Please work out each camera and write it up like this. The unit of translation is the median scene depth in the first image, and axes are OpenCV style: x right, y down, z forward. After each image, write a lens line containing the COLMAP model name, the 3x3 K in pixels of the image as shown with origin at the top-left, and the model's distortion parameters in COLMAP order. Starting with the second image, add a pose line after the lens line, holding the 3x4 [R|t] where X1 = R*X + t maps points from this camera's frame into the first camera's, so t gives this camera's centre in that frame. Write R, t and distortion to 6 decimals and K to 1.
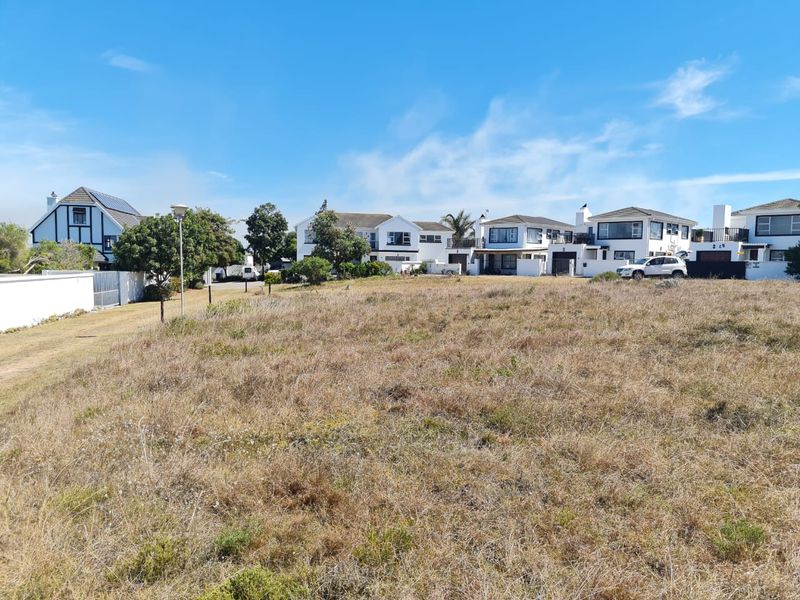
lens RADIAL K [[597.6, 0, 398.0], [0, 597.6, 297.7], [0, 0, 1]] dist [0.028750, -0.004505]
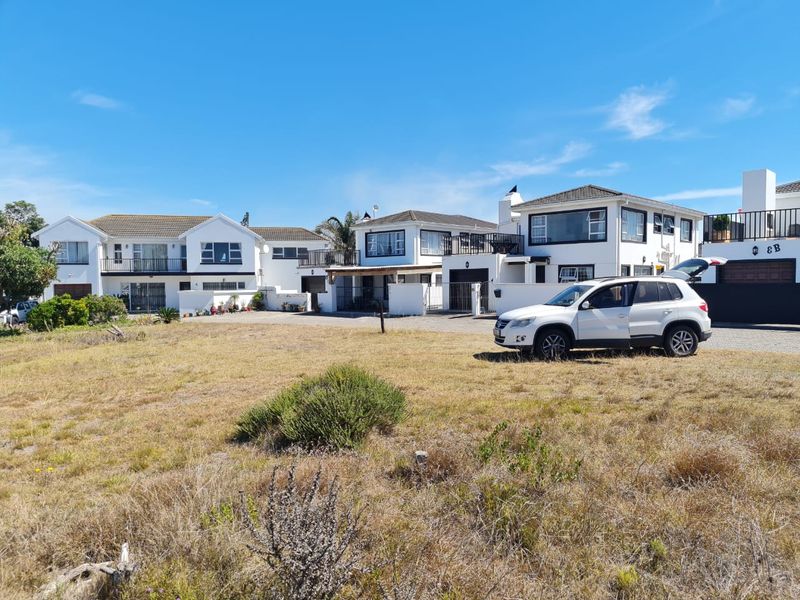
lens RADIAL K [[597.6, 0, 400.9], [0, 597.6, 303.6], [0, 0, 1]] dist [0.028750, -0.004505]
pose [[0.999674, -0.023499, 0.009960, 0.210550], [0.023726, 0.999445, -0.023366, -0.034002], [-0.009406, 0.023595, 0.999677, 0.458300]]
